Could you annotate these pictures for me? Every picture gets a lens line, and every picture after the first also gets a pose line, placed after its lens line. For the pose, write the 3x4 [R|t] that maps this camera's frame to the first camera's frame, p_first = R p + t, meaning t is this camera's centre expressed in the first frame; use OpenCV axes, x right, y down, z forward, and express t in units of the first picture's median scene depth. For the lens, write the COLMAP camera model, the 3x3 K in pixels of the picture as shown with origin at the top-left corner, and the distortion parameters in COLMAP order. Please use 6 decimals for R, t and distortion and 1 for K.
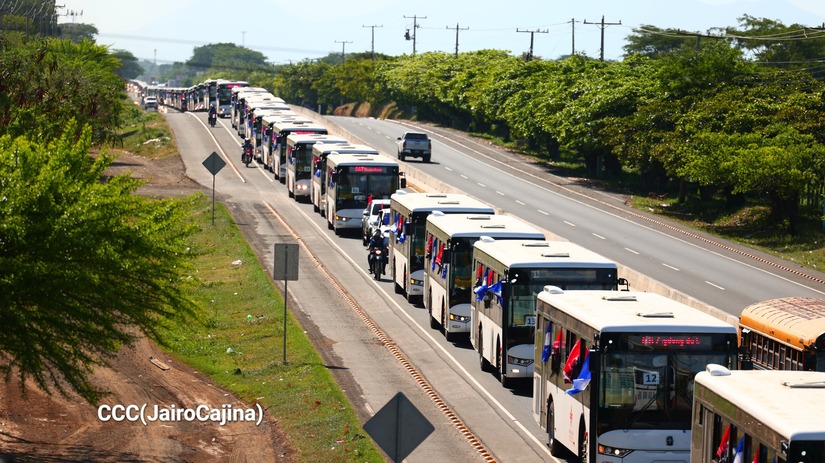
lens RADIAL K [[4558.7, 0, 412.5], [0, 4558.7, 231.5], [0, 0, 1]] dist [-0.008712, -0.874852]
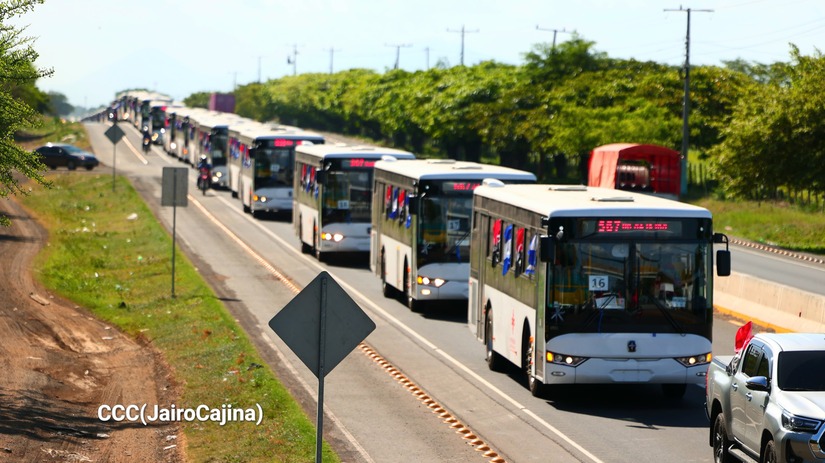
lens RADIAL K [[3011.5, 0, 412.5], [0, 3011.5, 231.5], [0, 0, 1]] dist [-0.031256, -1.354470]
pose [[0.999027, -0.000248, 0.044111, -0.005556], [0.000928, 0.999881, -0.015394, 0.021681], [-0.044102, 0.015420, 0.998908, 0.333390]]
